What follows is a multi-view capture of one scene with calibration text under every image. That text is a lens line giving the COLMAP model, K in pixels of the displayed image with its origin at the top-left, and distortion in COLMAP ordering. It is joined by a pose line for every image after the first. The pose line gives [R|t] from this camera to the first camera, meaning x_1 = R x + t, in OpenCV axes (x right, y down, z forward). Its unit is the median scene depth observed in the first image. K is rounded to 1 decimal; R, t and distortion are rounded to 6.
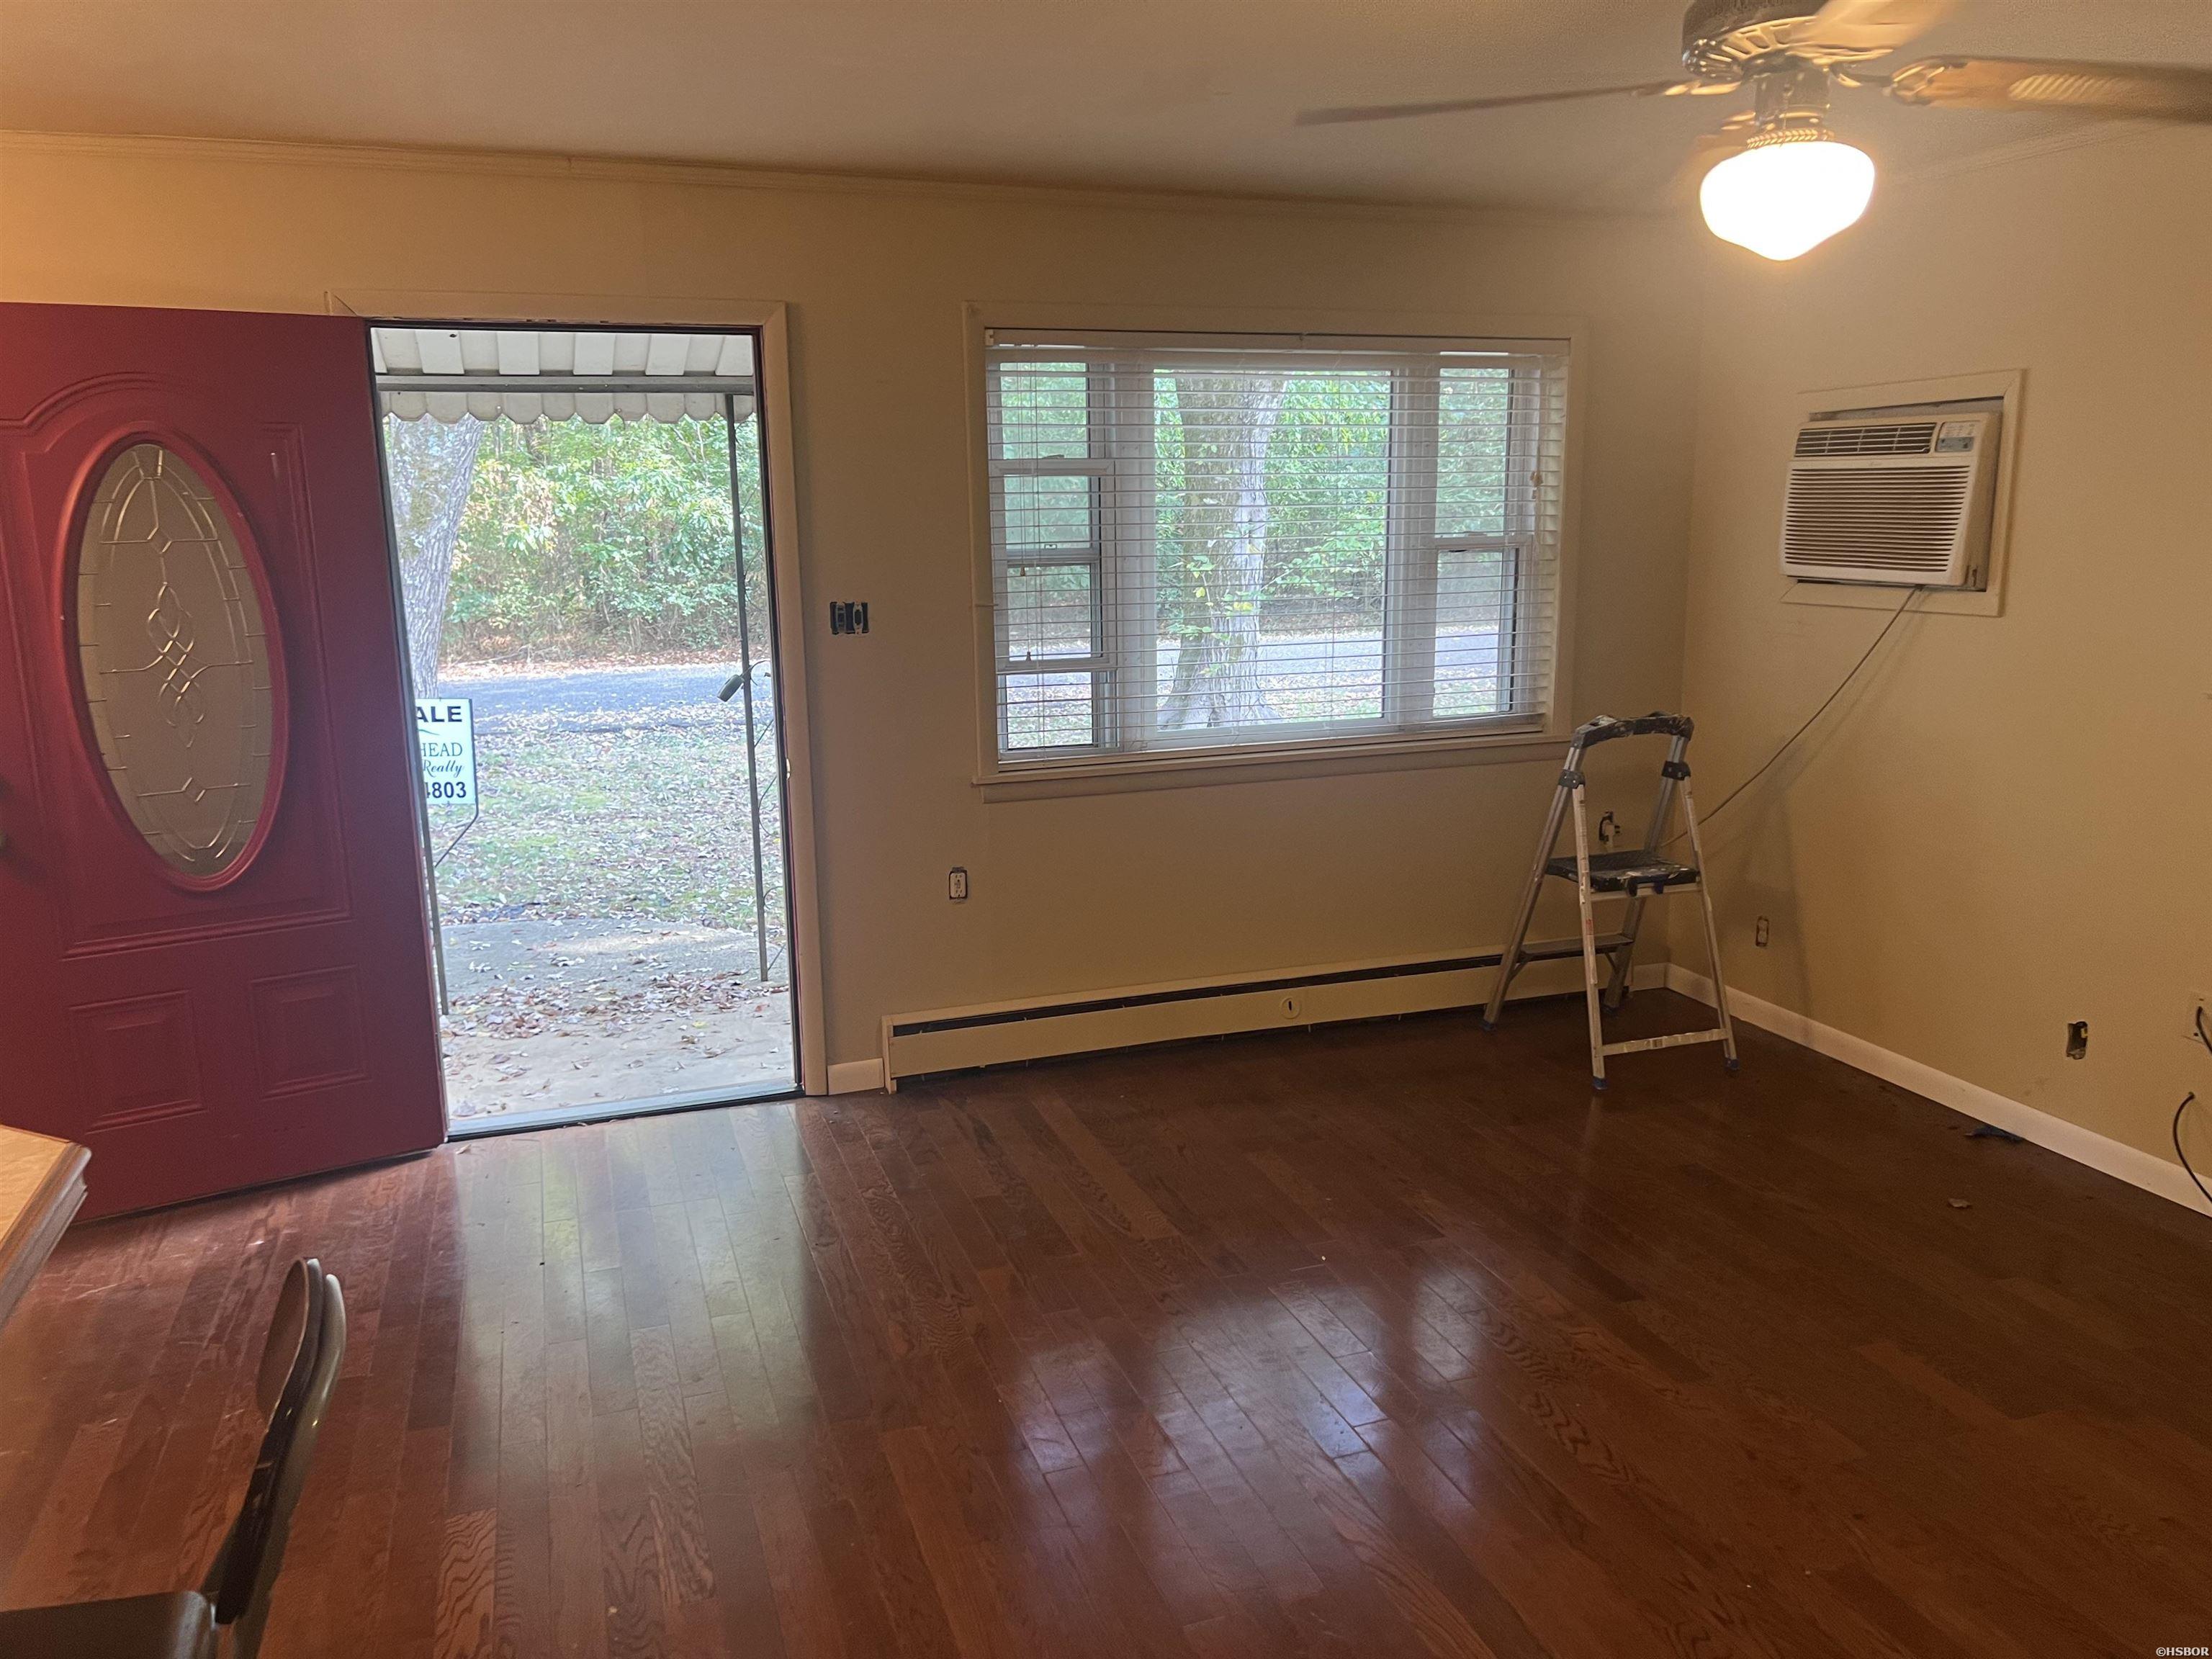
lens RADIAL K [[1624.8, 0, 1127.8], [0, 1624.8, 831.1], [0, 0, 1]] dist [0.042793, -0.075402]
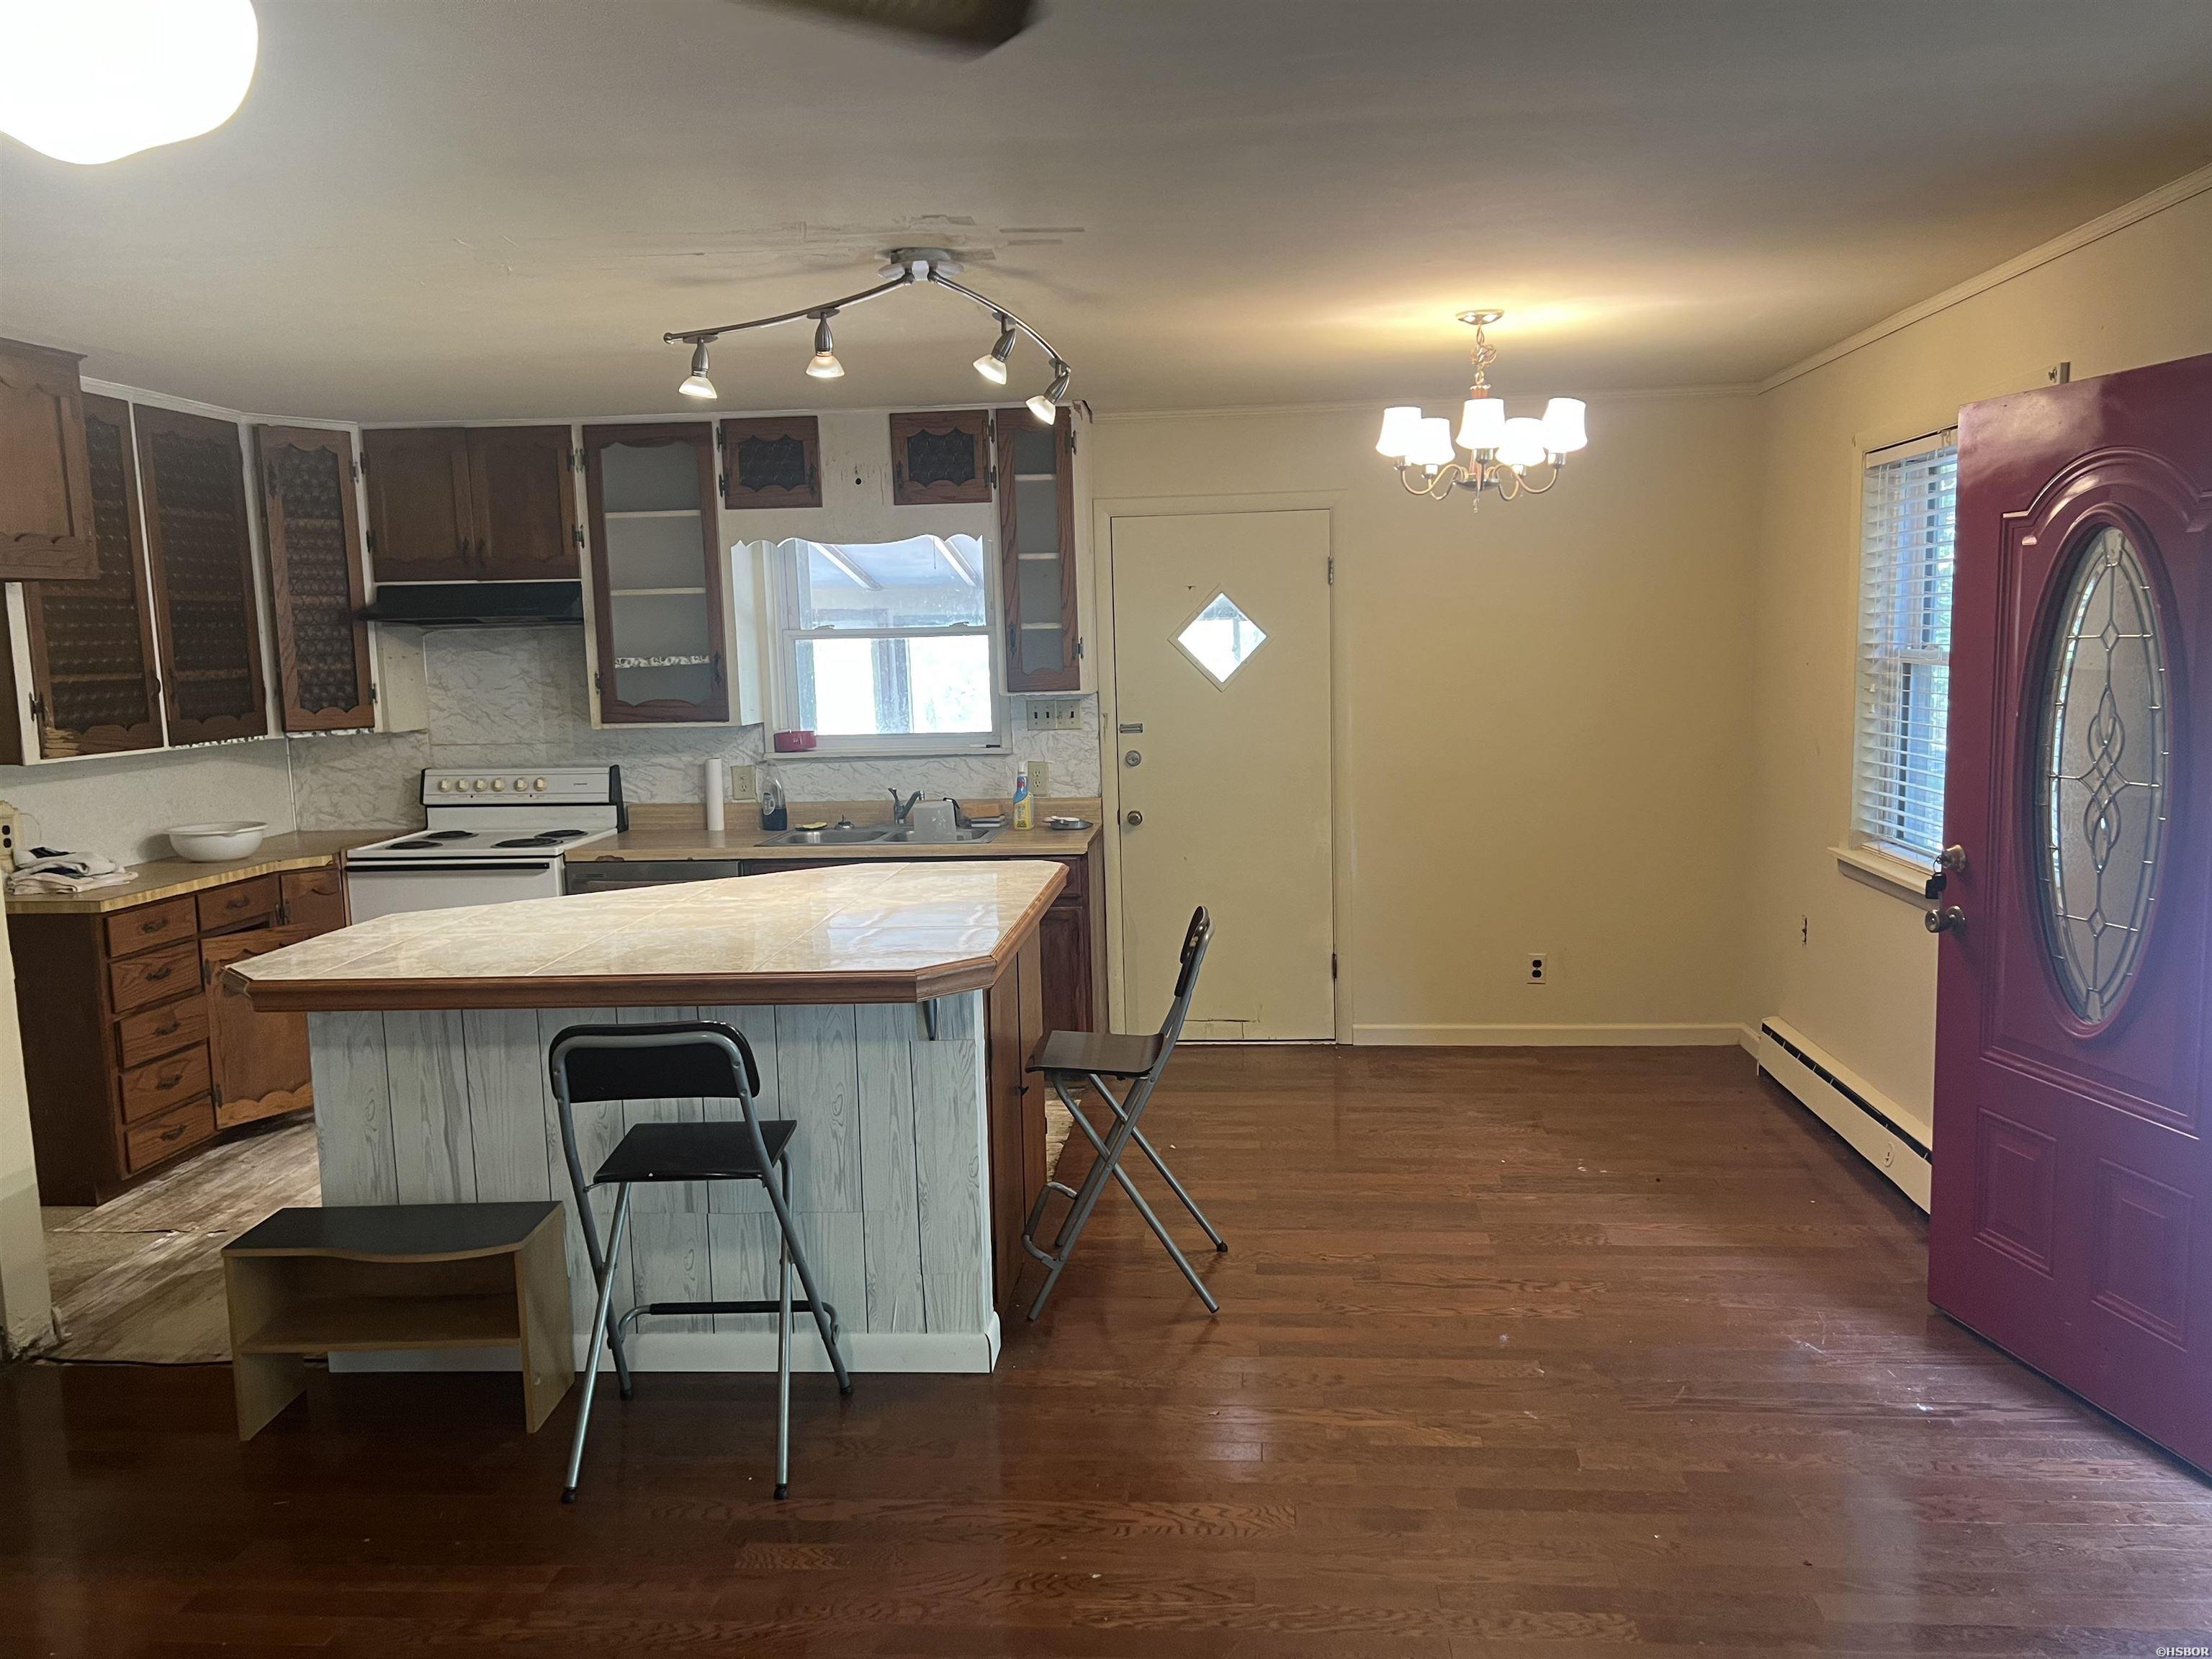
lens RADIAL K [[1624.8, 0, 1127.8], [0, 1624.8, 831.1], [0, 0, 1]] dist [0.042793, -0.075402]
pose [[-0.416636, 0.127289, -0.900118, 0.395888], [-0.150789, 0.966756, 0.206508, -0.165023], [0.896480, 0.221767, -0.383592, 0.822411]]
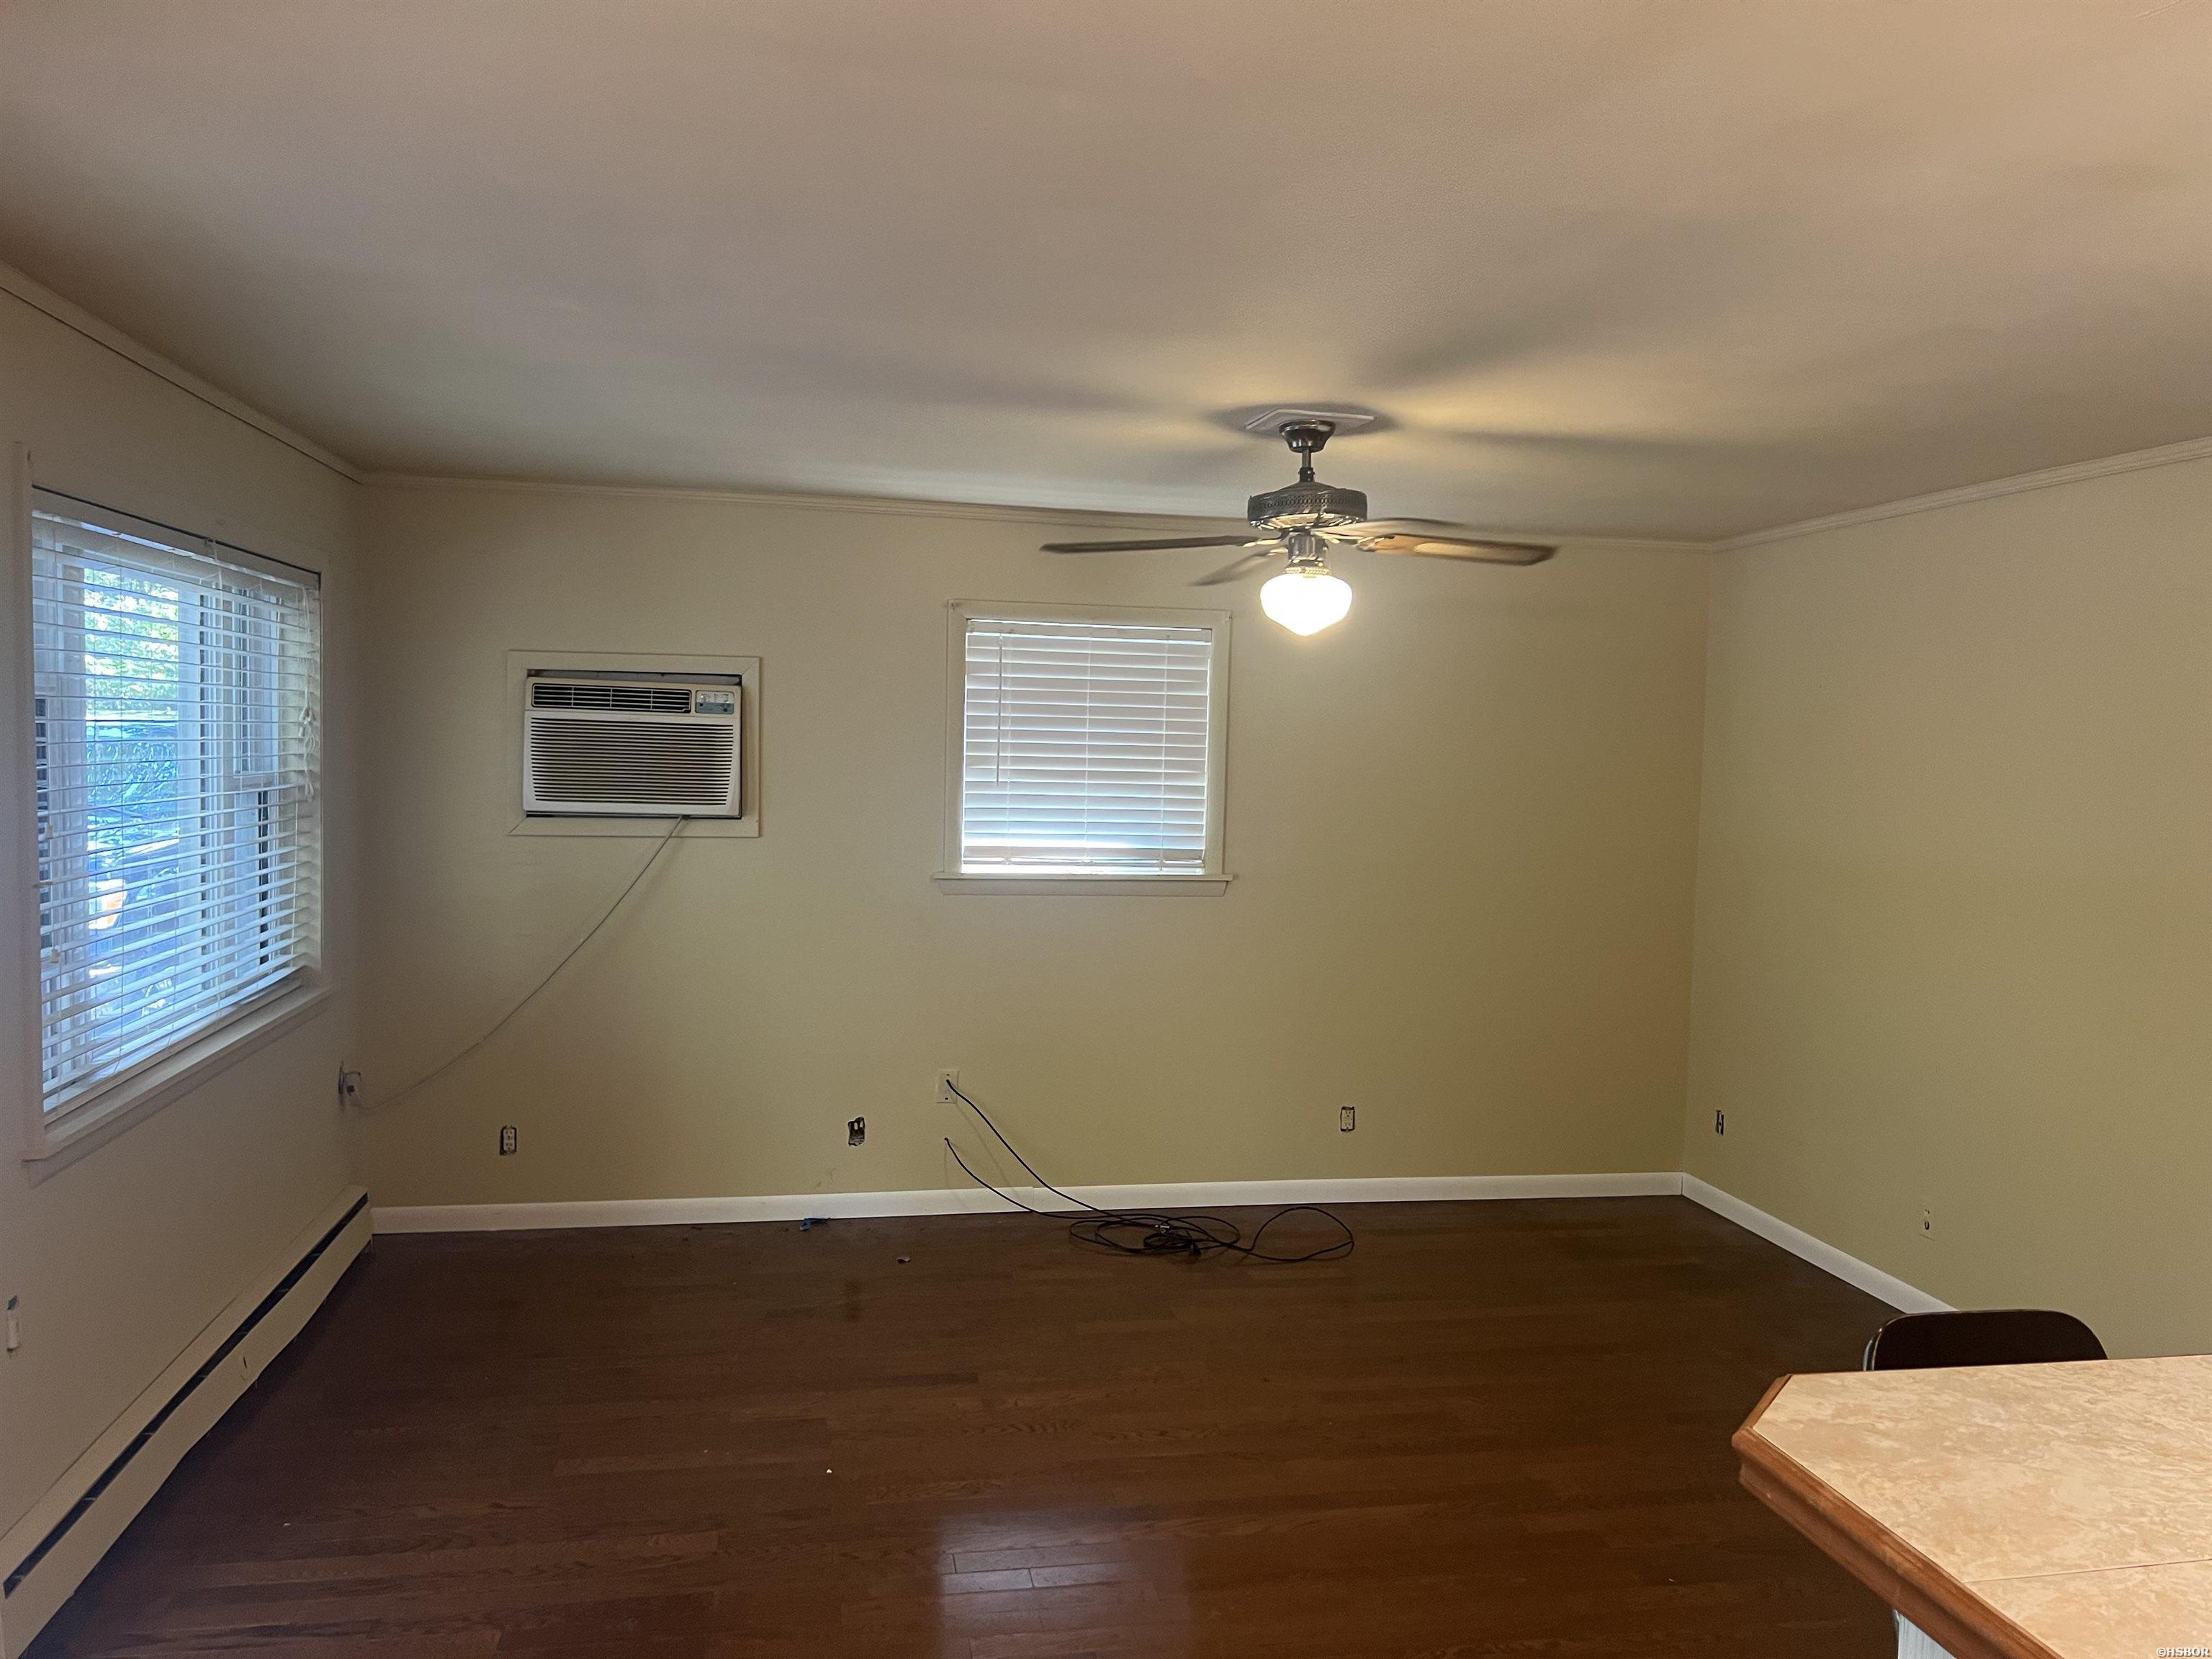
lens RADIAL K [[1624.8, 0, 1127.8], [0, 1624.8, 831.1], [0, 0, 1]] dist [0.042793, -0.075402]
pose [[0.152748, -0.042129, 0.987367, -0.785116], [0.165429, 0.986084, 0.016482, -0.115837], [-0.974321, 0.160822, 0.157592, 0.530353]]
